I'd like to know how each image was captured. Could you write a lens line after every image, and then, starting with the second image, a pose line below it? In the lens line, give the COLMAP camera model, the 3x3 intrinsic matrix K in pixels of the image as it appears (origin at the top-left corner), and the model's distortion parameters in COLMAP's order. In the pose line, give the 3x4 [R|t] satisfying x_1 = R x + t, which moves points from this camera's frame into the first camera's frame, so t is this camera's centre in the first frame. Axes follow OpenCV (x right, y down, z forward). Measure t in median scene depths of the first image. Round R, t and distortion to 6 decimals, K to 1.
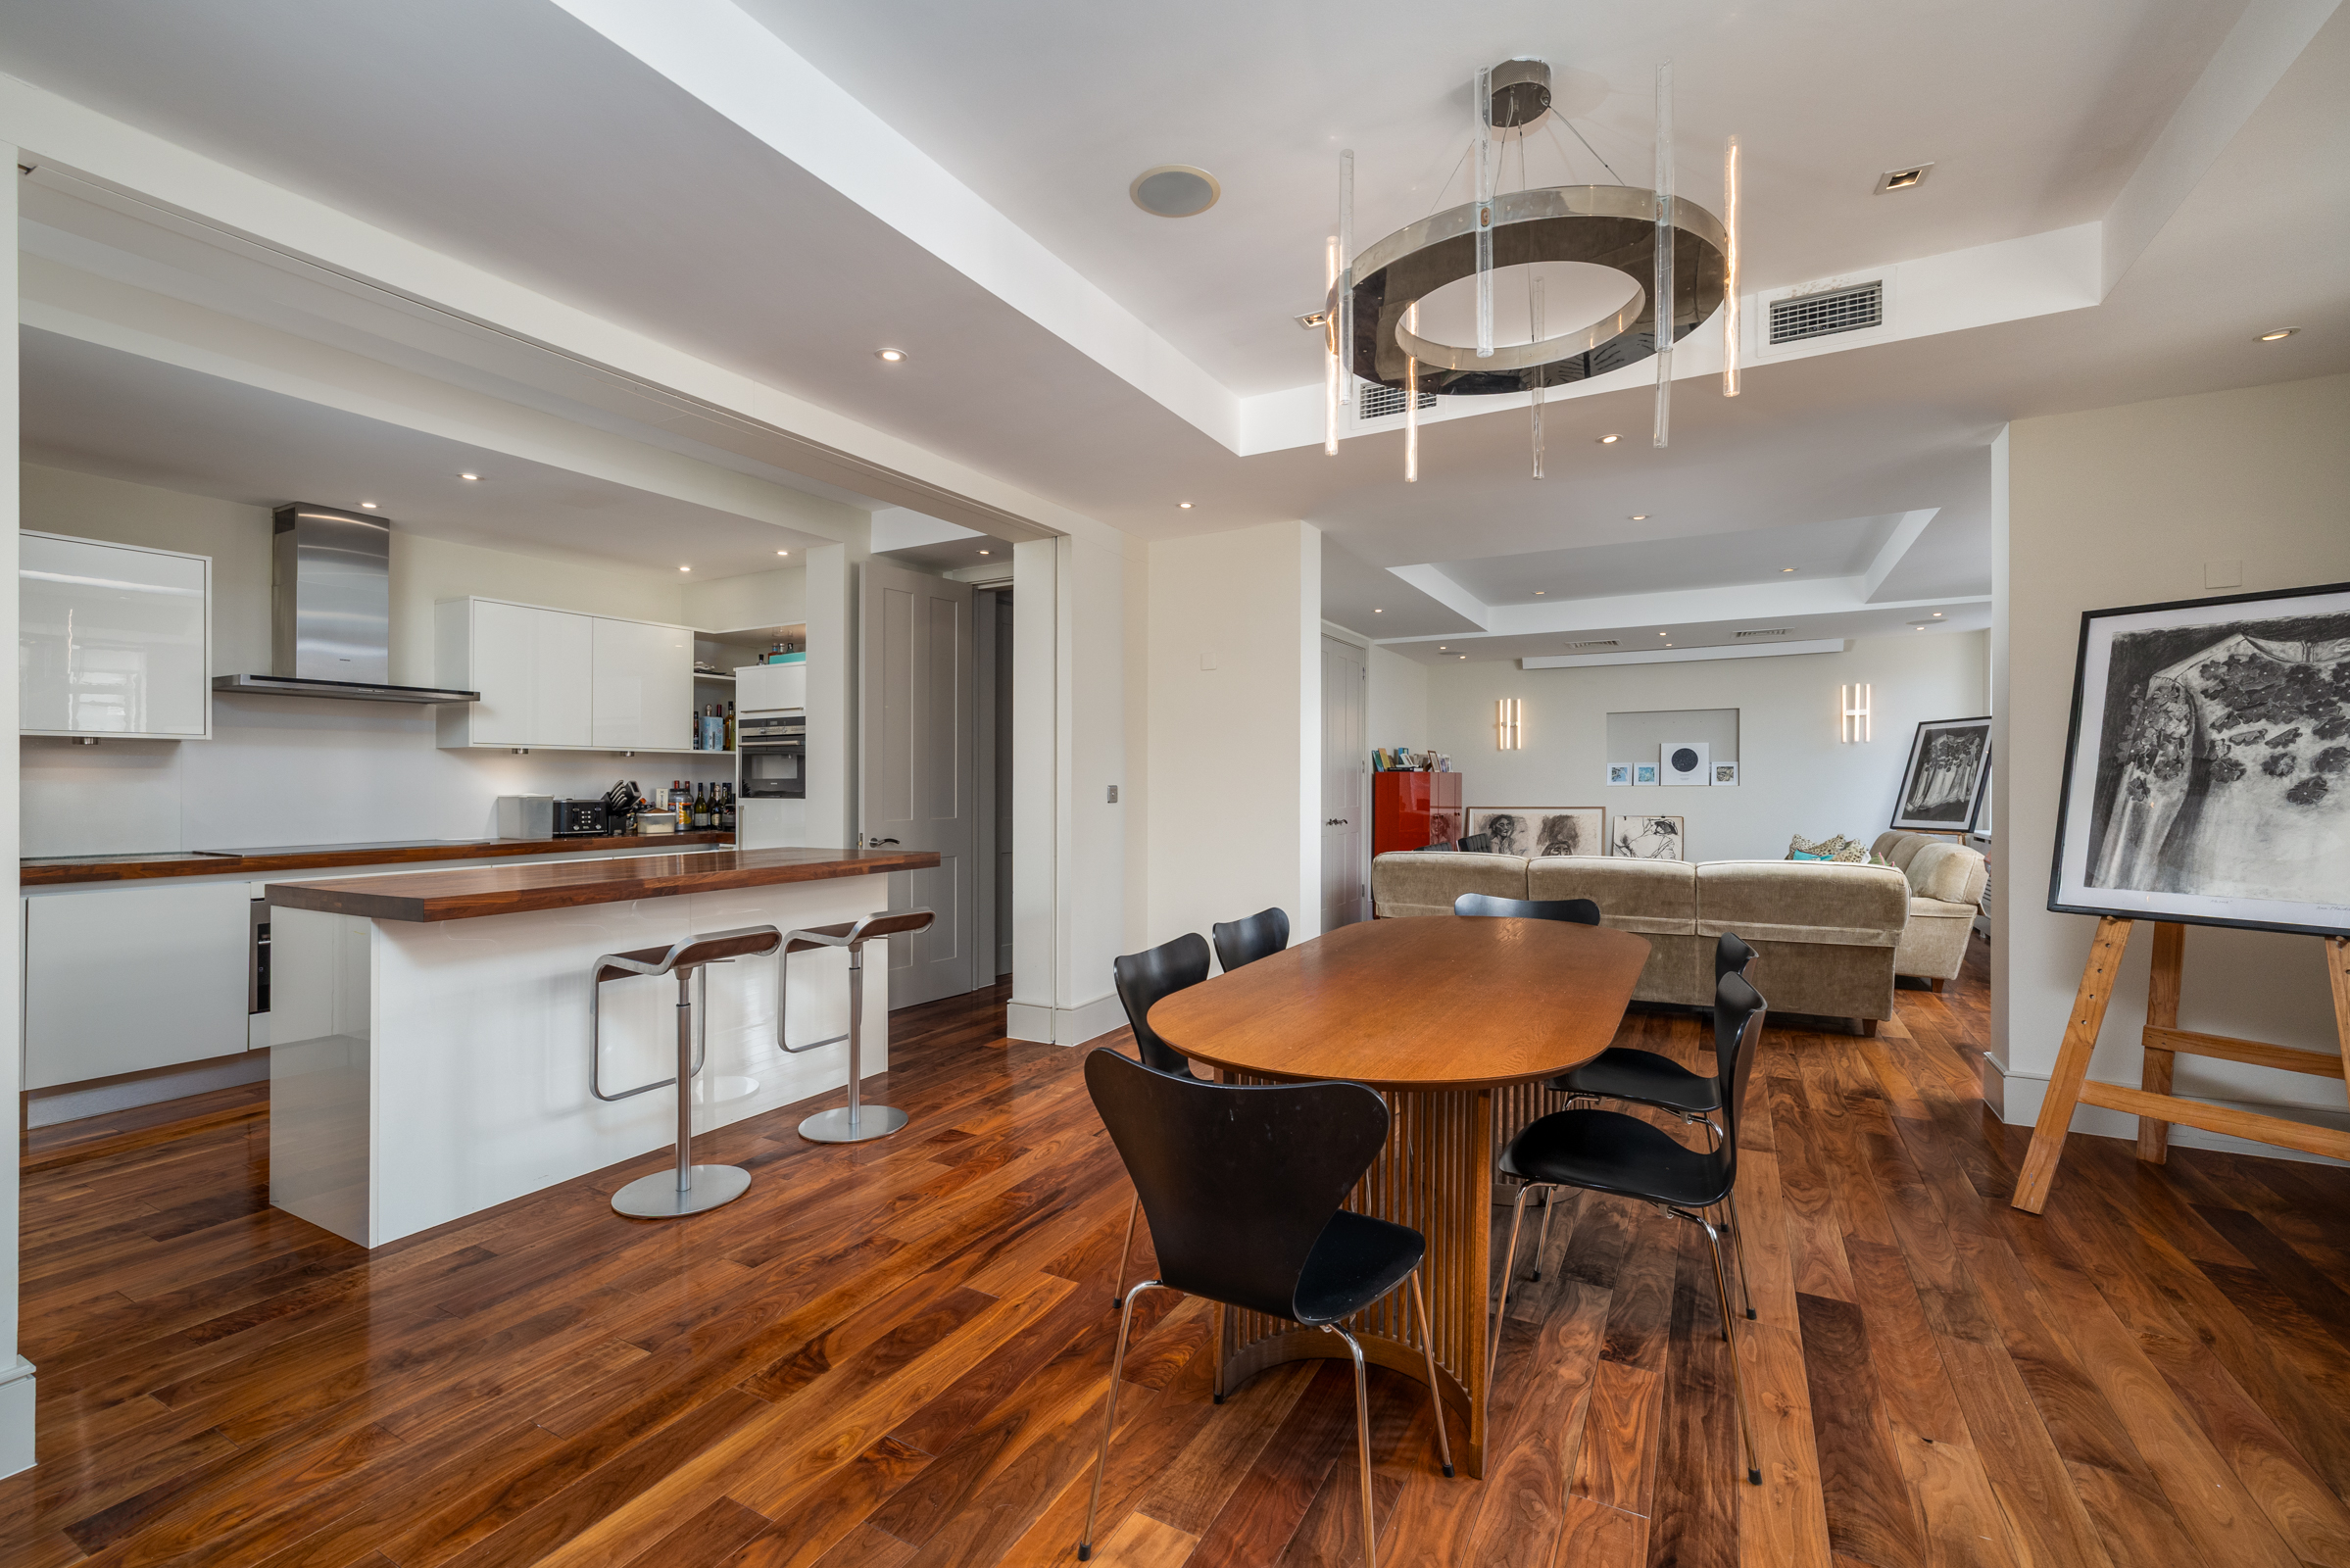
lens RADIAL K [[1005.1, 0, 1175.0], [0, 1005.1, 784.0], [0, 0, 1]] dist [-0.013045, 0.000037]
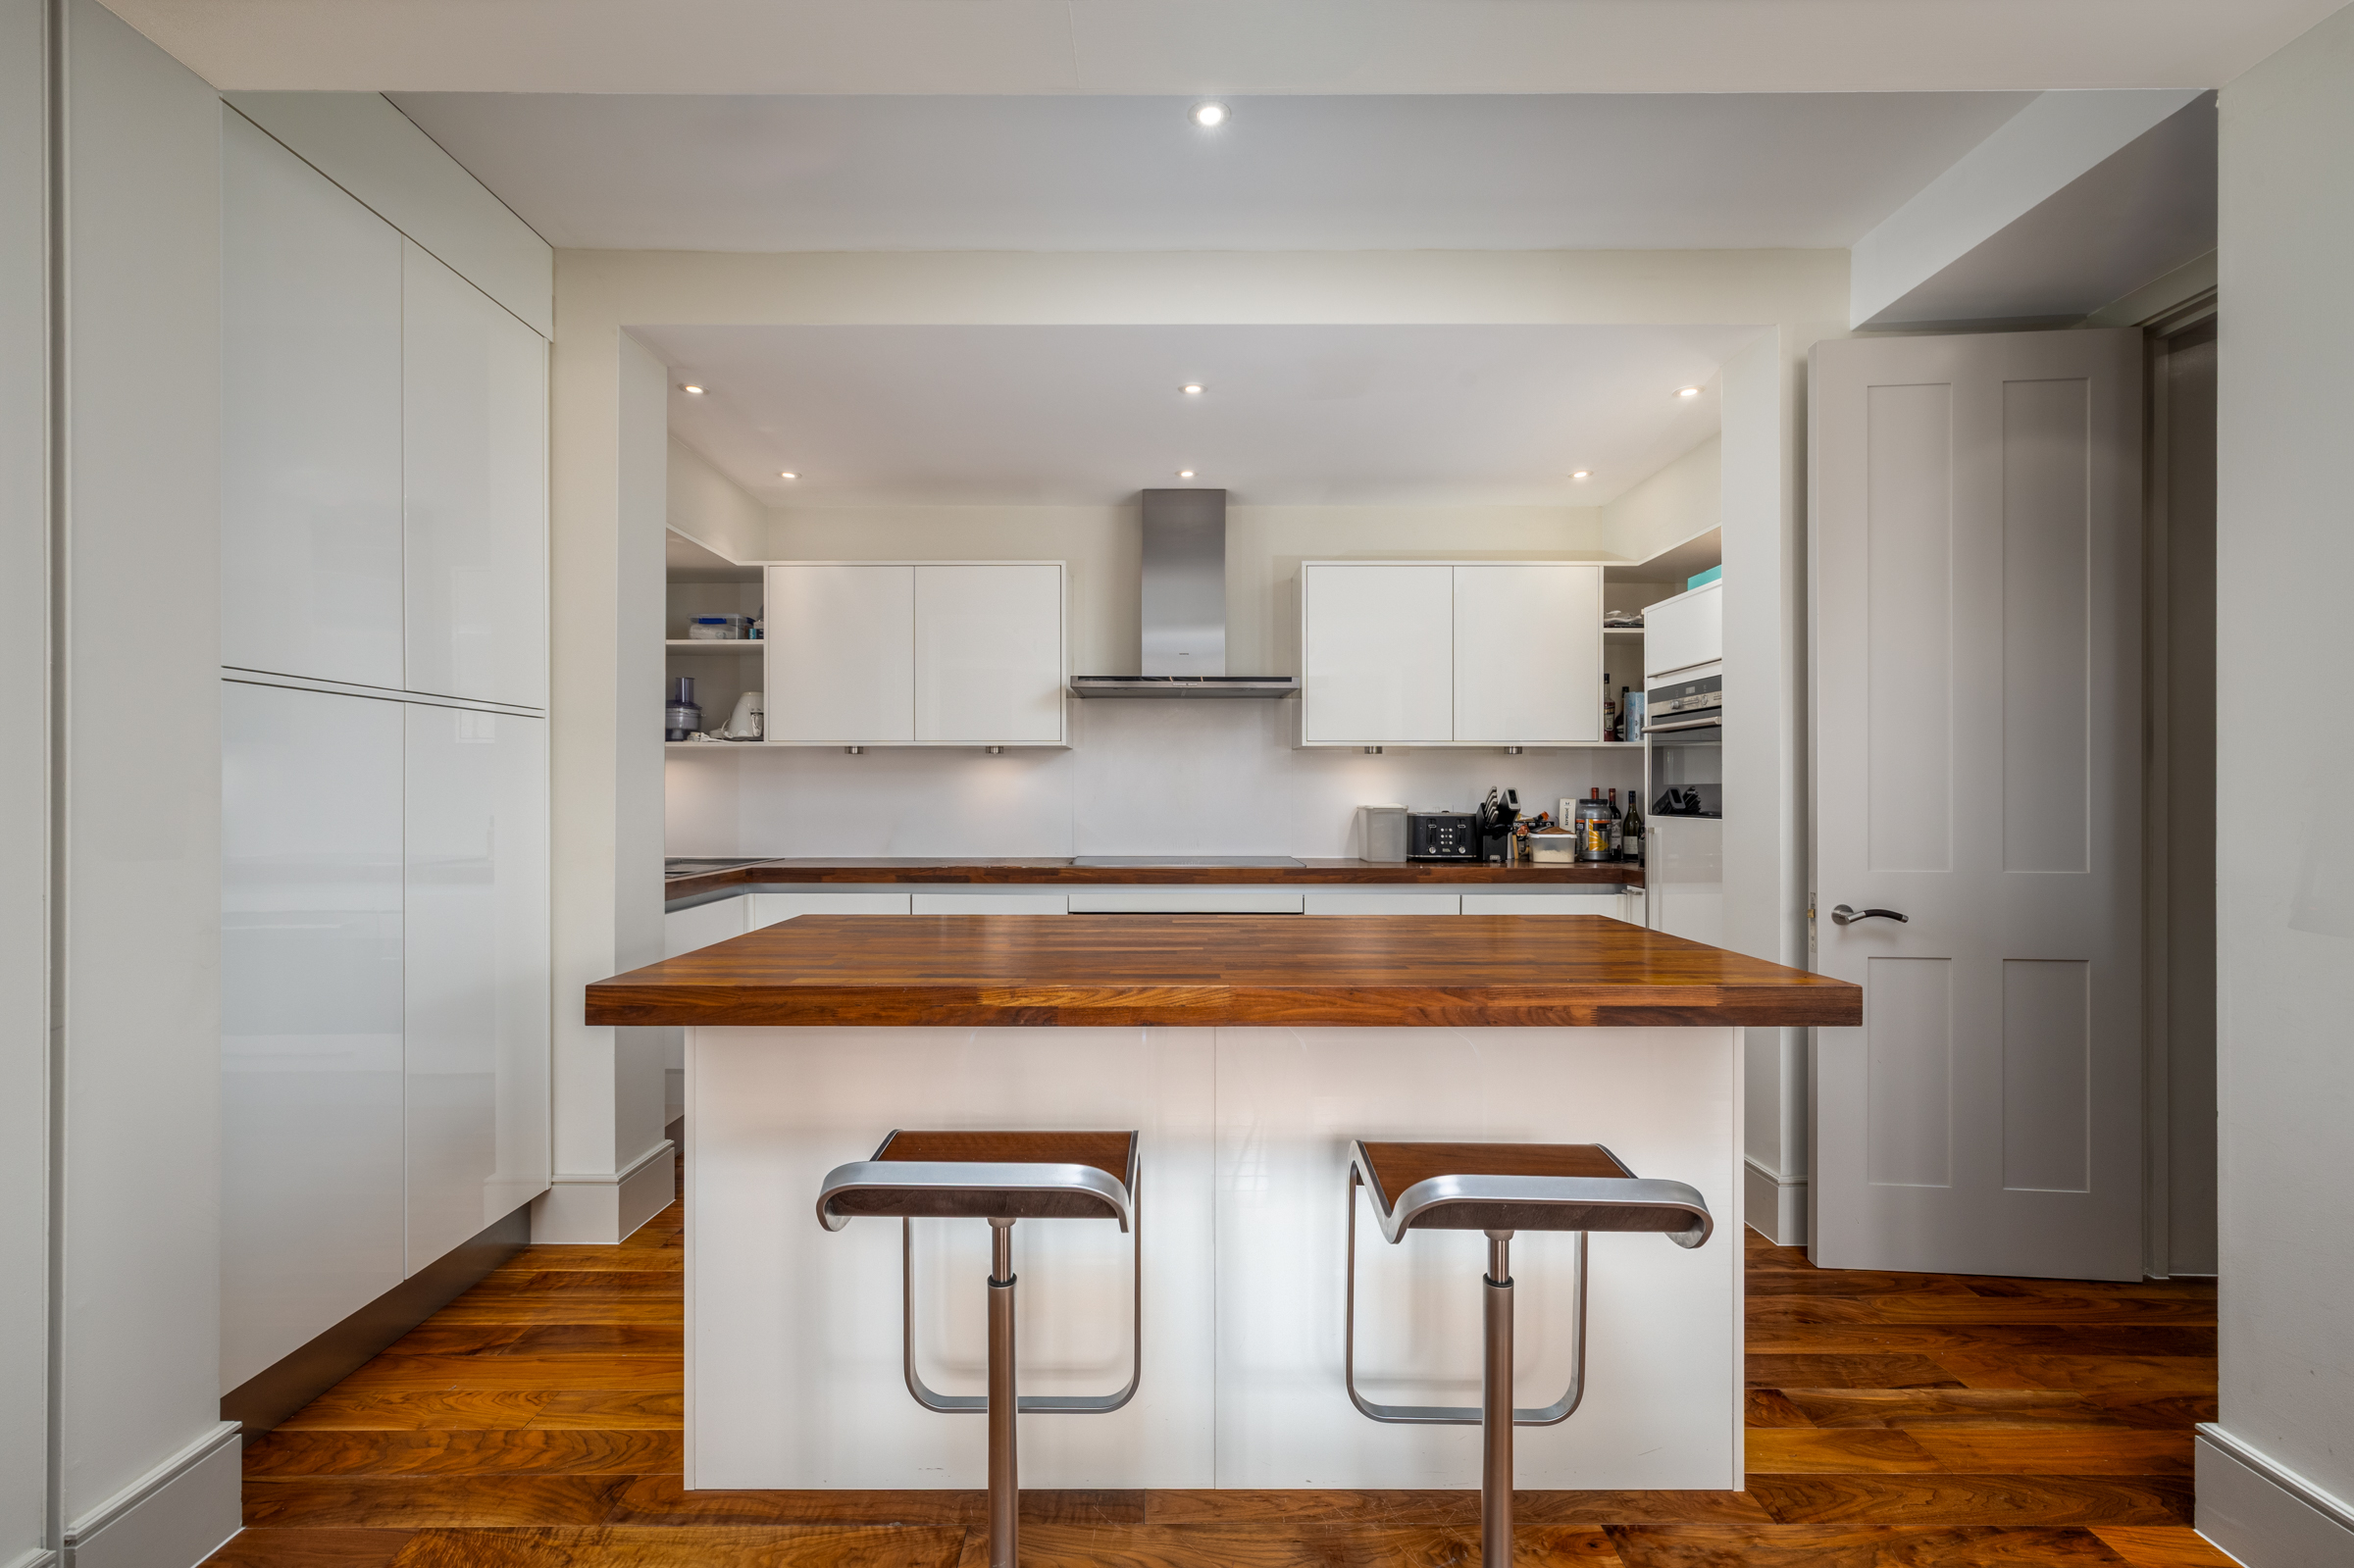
lens RADIAL K [[1006.7, 0, 1177.0], [0, 1006.7, 784.0], [0, 0, 1]] dist [-0.013045, 0.000037]
pose [[0.488094, -0.003565, -0.872784, -0.034359], [-0.005392, 0.999960, -0.007100, 0.000665], [0.872774, 0.008172, 0.488055, 0.457661]]
